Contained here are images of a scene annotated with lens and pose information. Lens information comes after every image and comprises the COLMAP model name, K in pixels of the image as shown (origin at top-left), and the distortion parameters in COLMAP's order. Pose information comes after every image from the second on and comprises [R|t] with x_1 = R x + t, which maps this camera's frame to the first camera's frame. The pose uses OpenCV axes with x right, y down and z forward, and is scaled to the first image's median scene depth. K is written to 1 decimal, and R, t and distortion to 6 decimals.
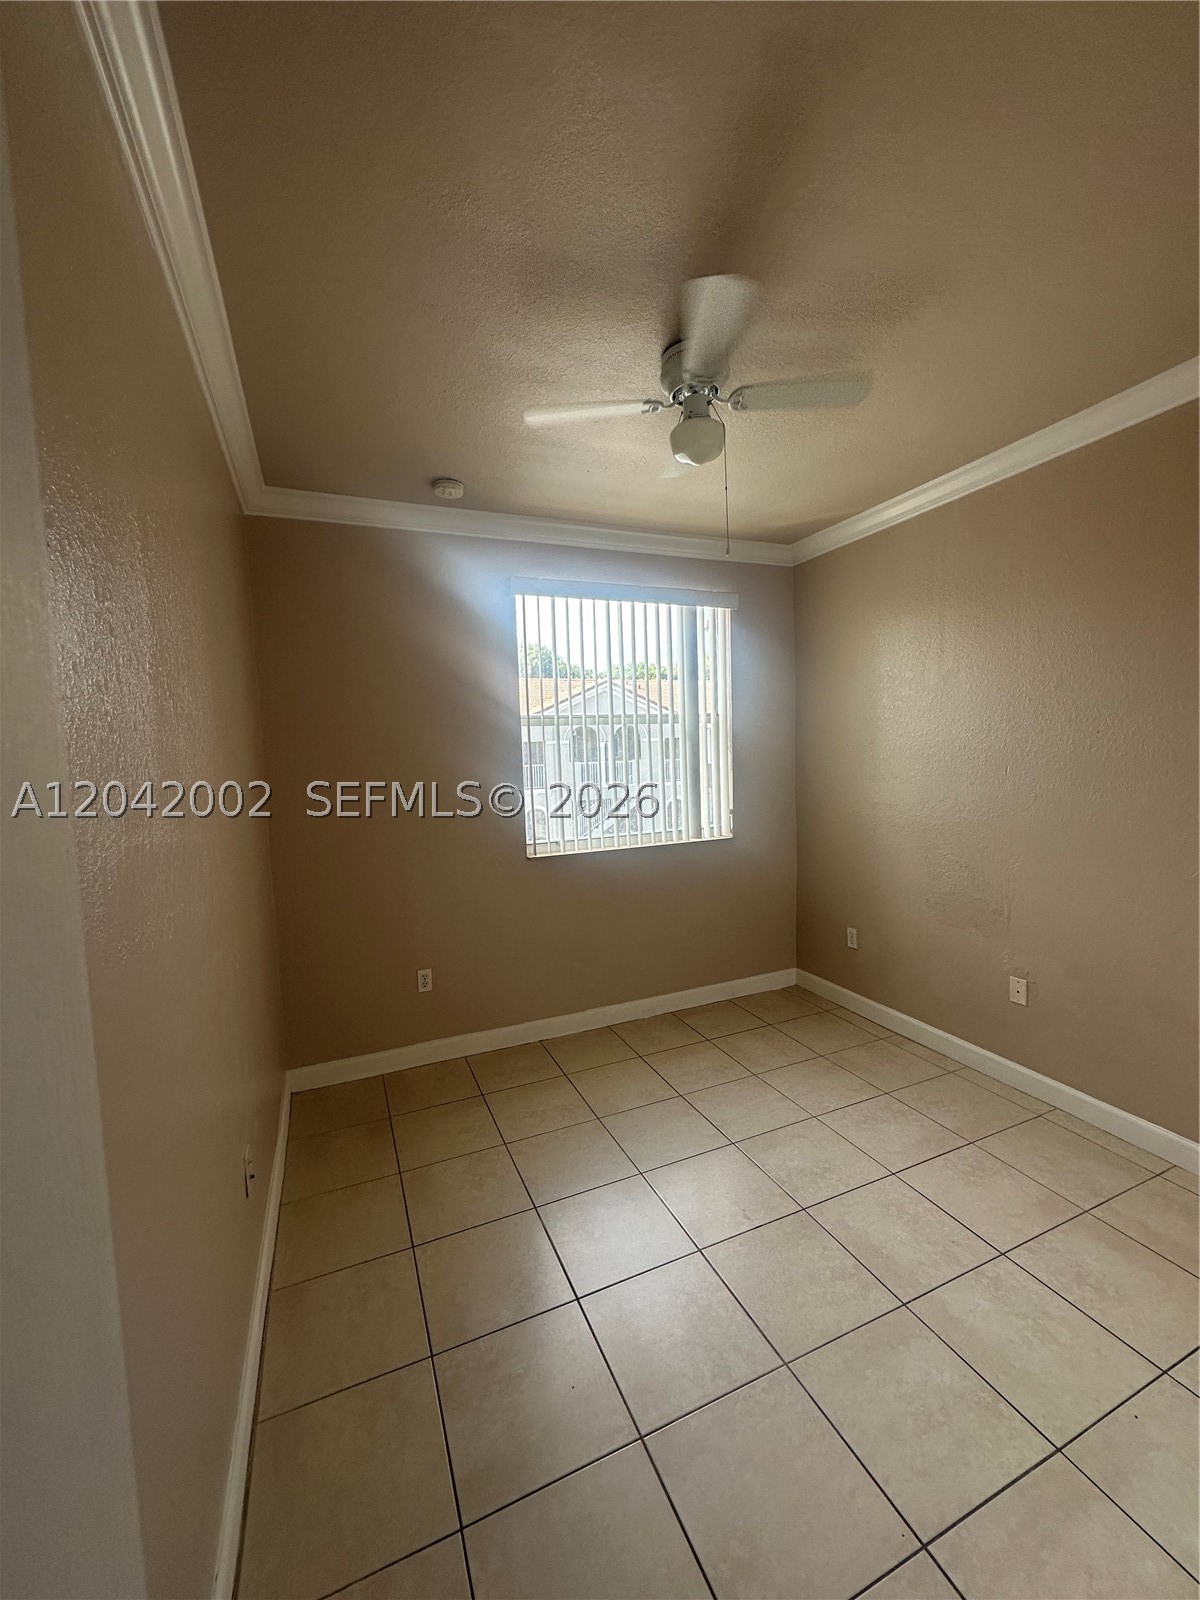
lens RADIAL K [[638.6, 0, 600.0], [0, 638.6, 800.0], [0, 0, 1]] dist [-0.007301, 0.001499]
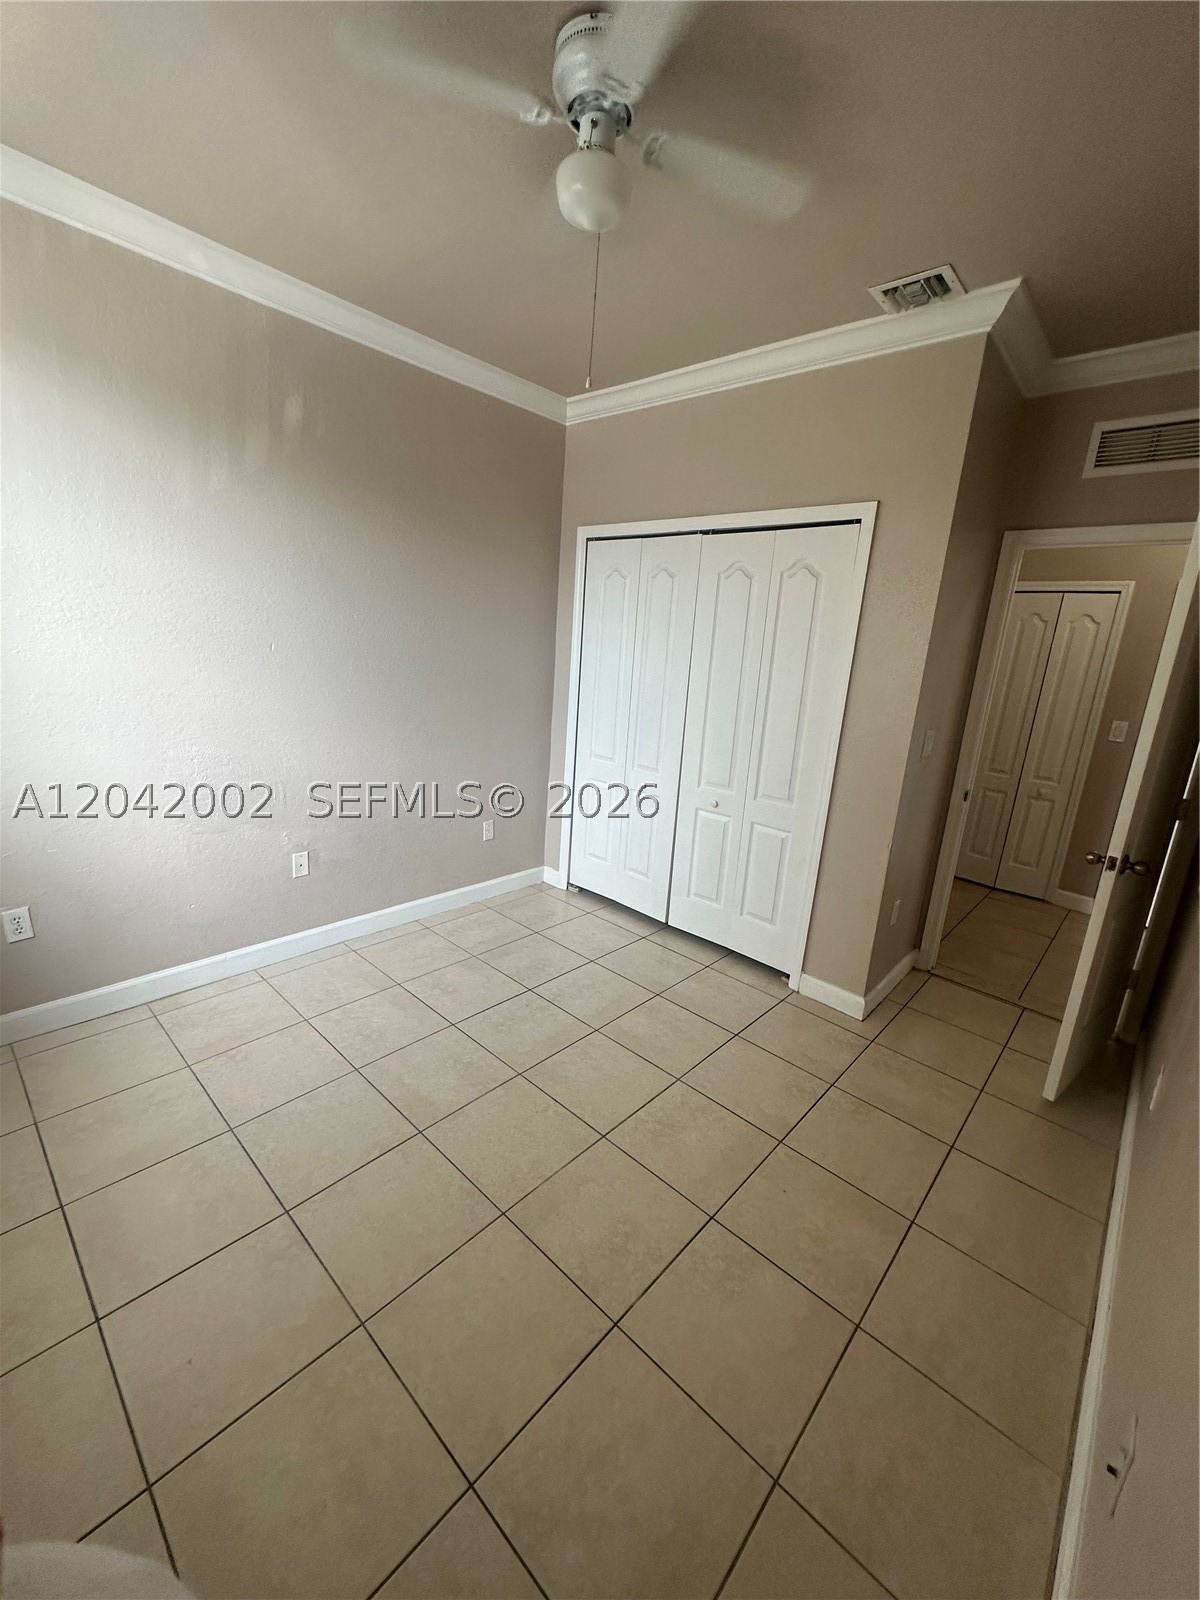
lens RADIAL K [[638.6, 0, 600.0], [0, 638.6, 800.0], [0, 0, 1]] dist [-0.007301, 0.001499]
pose [[-0.412993, -0.214756, 0.885052, -0.542677], [0.013257, 0.970280, 0.241623, -0.057967], [-0.910638, 0.111521, -0.397871, 1.162753]]
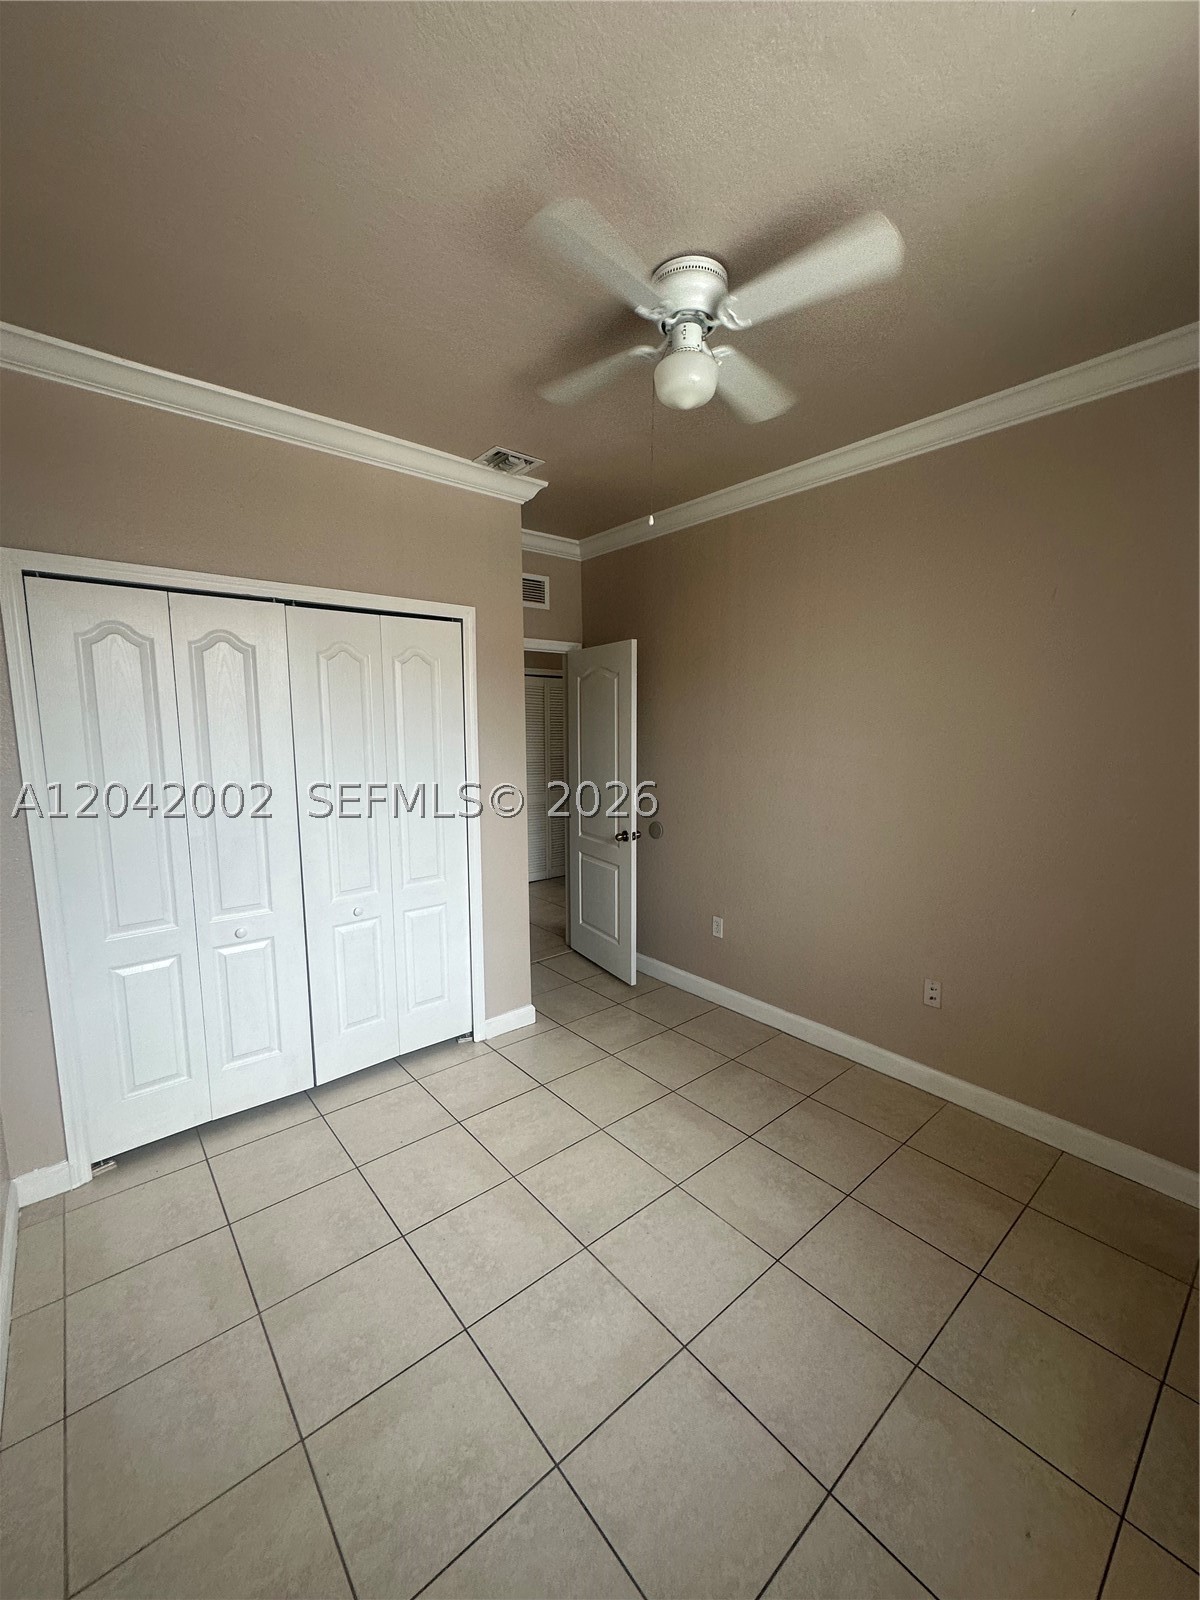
lens RADIAL K [[638.6, 0, 600.0], [0, 638.6, 800.0], [0, 0, 1]] dist [-0.007301, 0.001499]
pose [[-0.955554, 0.072187, -0.285843, 0.477865], [0.014084, 0.979631, 0.200313, -0.153926], [0.294481, 0.187384, -0.937106, 1.613852]]
